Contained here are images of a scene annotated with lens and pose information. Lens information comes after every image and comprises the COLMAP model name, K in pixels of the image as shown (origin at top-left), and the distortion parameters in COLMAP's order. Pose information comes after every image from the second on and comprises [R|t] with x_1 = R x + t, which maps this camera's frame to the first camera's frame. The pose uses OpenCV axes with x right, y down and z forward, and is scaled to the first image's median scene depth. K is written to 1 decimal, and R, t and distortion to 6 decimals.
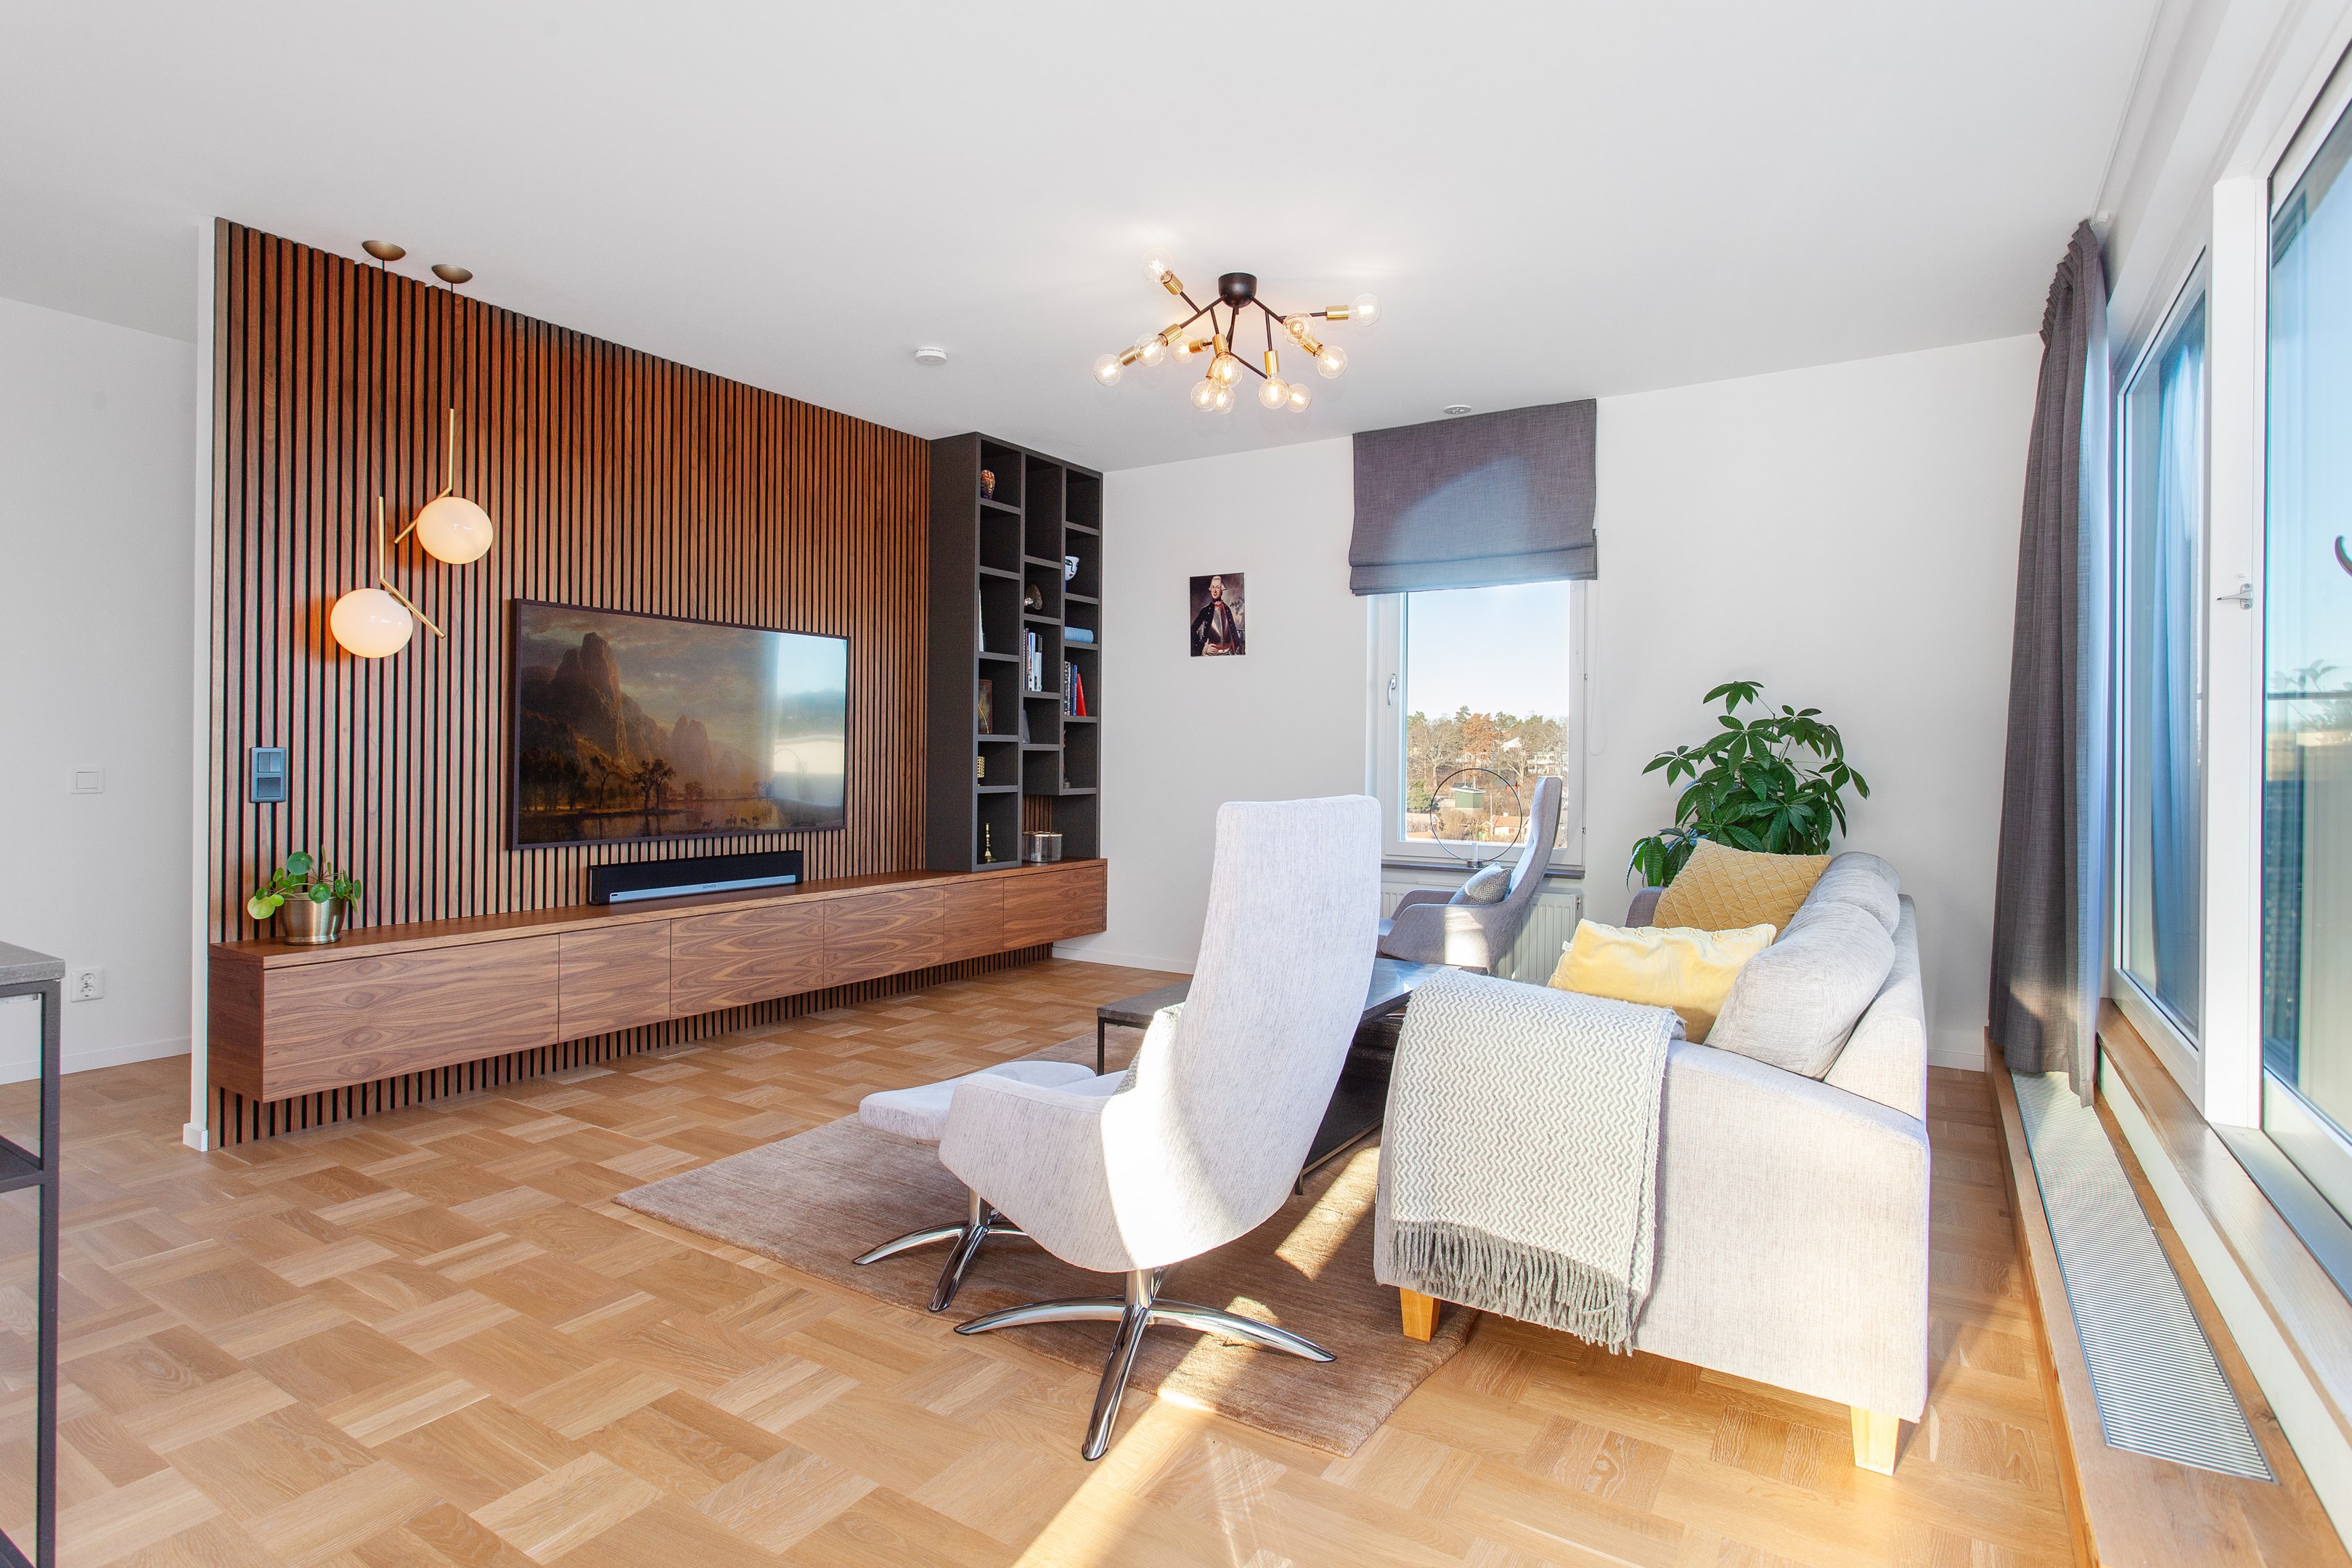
lens RADIAL K [[1206.2, 0, 1167.4], [0, 1206.2, 759.7], [0, 0, 1]] dist [-0.001494, -0.000158]
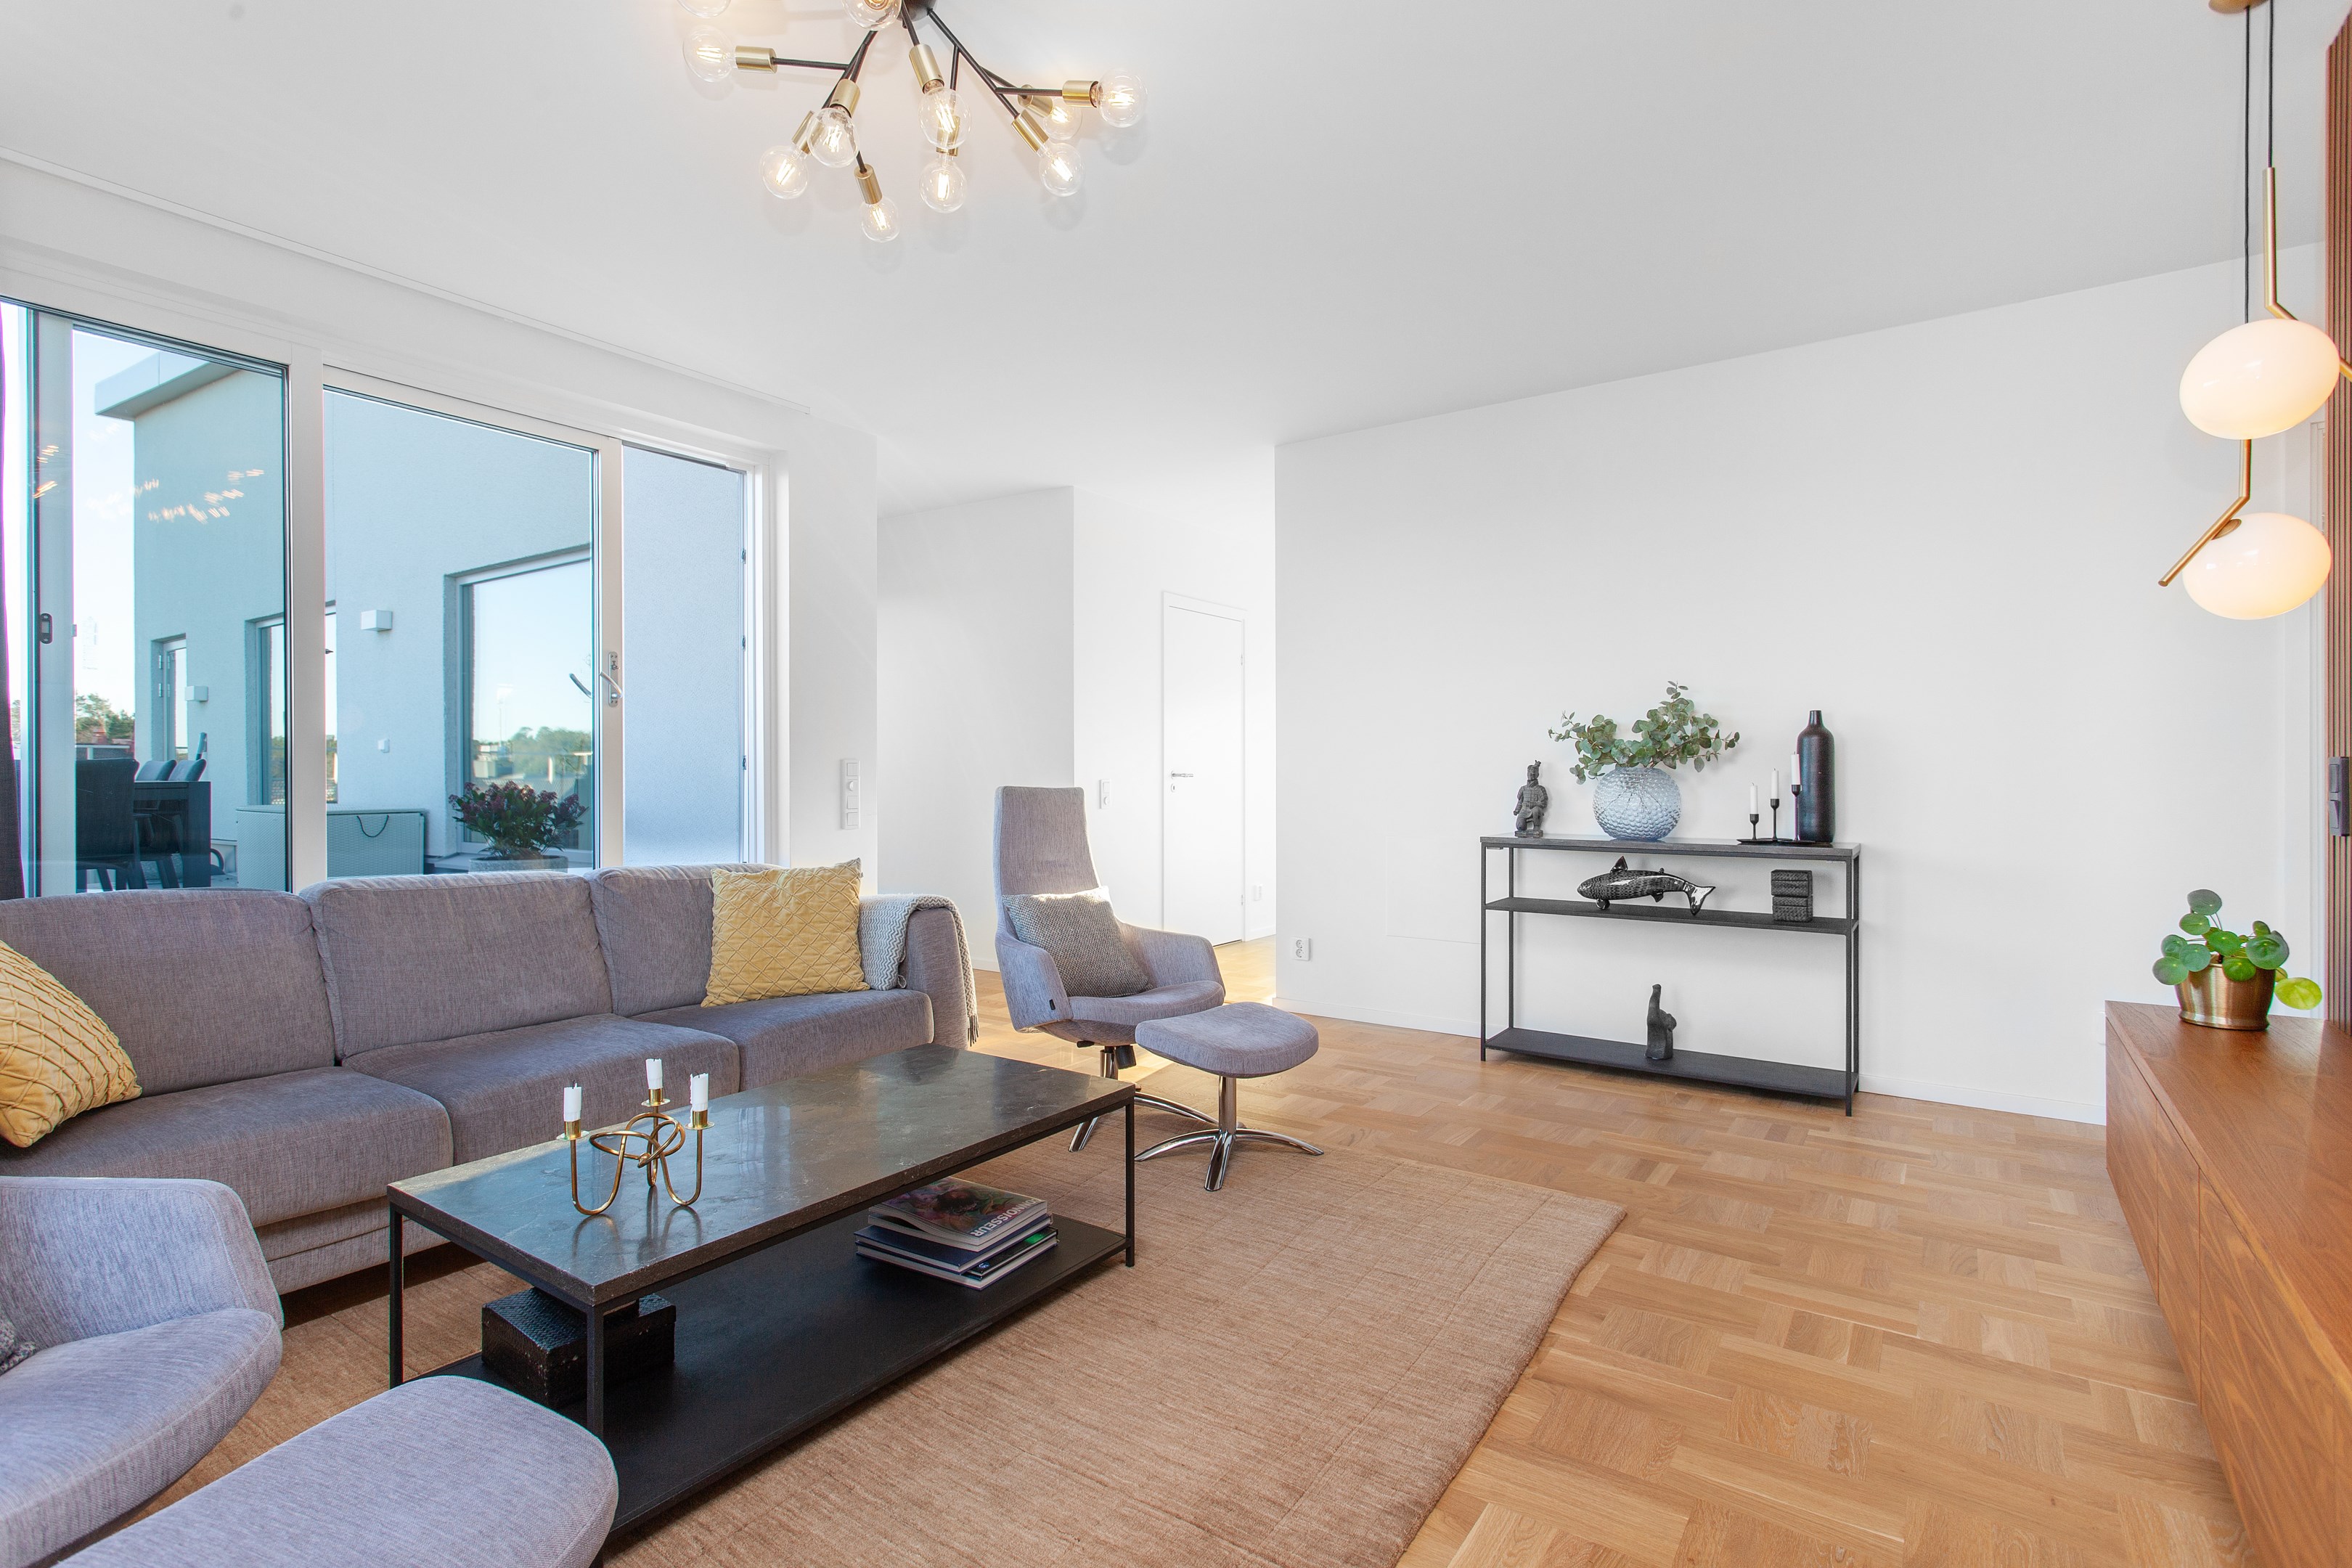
lens RADIAL K [[1133.5, 0, 1126.8], [0, 1133.5, 774.7], [0, 0, 1]] dist [0.000303, 0.000000]
pose [[-0.997782, -0.002171, 0.066532, -0.067778], [-0.002014, 0.999995, 0.002419, 0.003295], [-0.066537, 0.002280, -0.997781, 1.154805]]
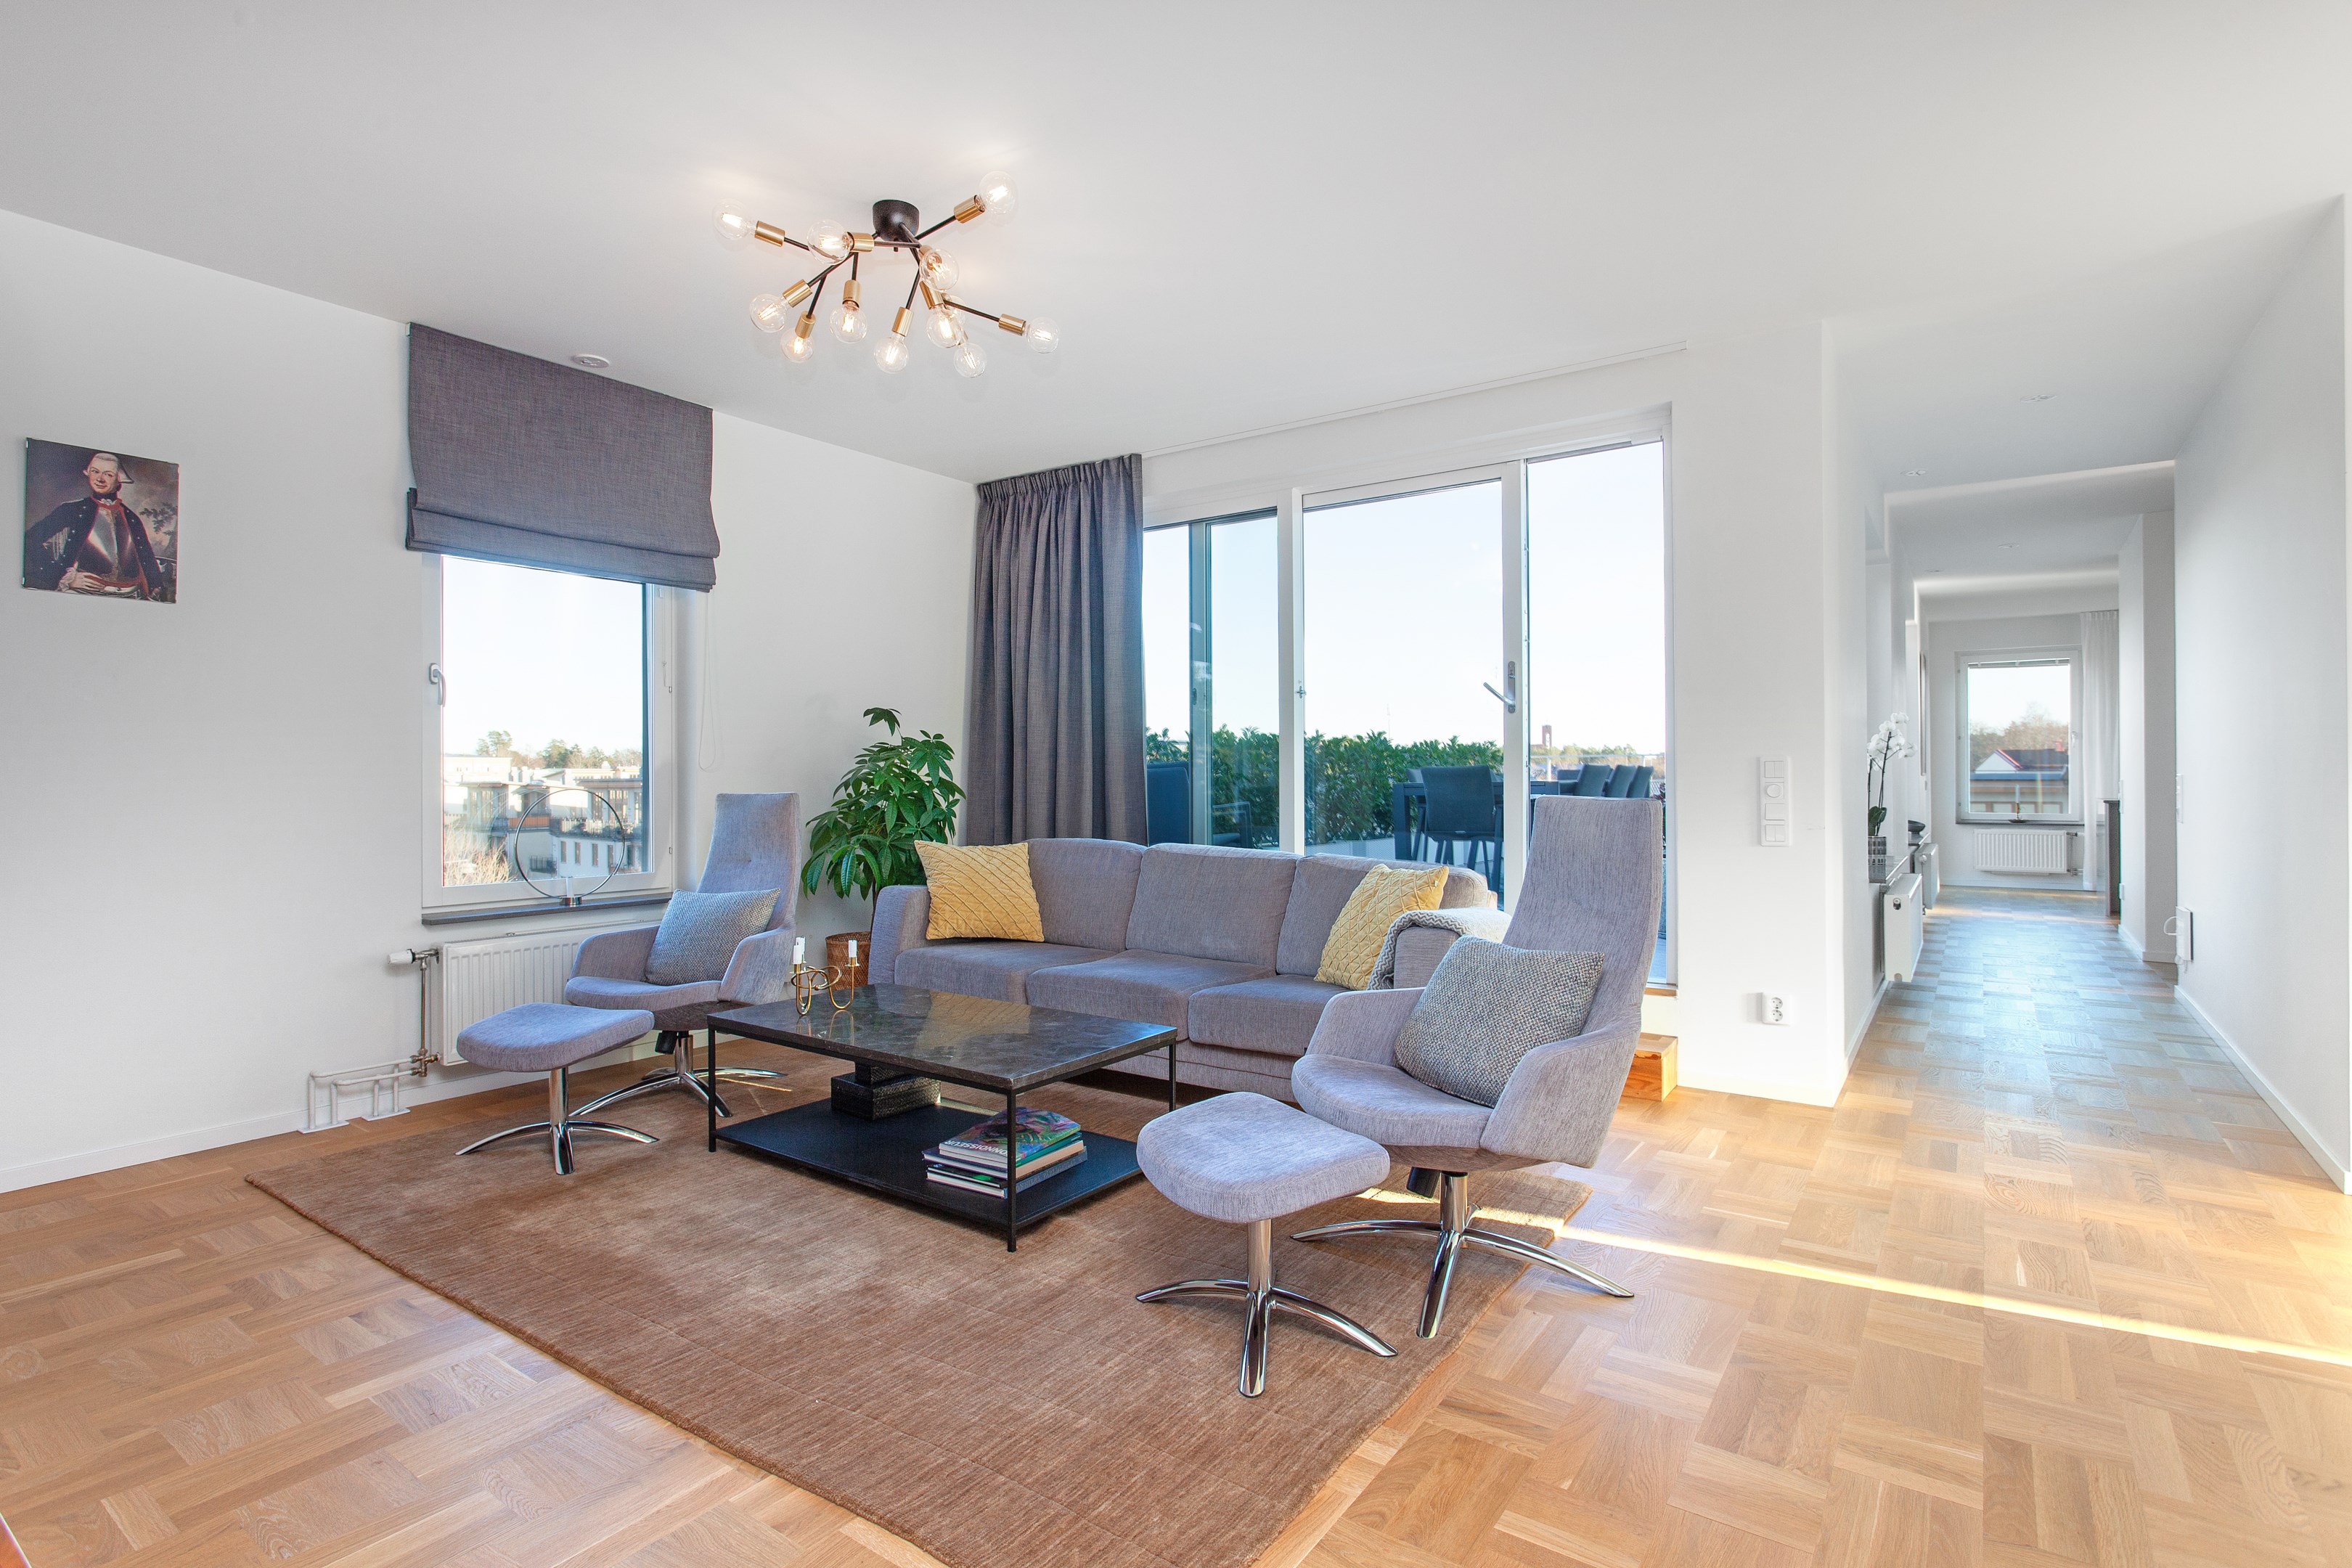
lens RADIAL K [[1125.0, 0, 1176.0], [0, 1125.0, 784.0], [0, 0, 1]] dist [0.001243, 0.000154]
pose [[0.046572, -0.014960, 0.998803, -0.540658], [0.008590, 0.999857, 0.014575, -0.003050], [-0.998878, 0.007901, 0.046694, 0.568136]]
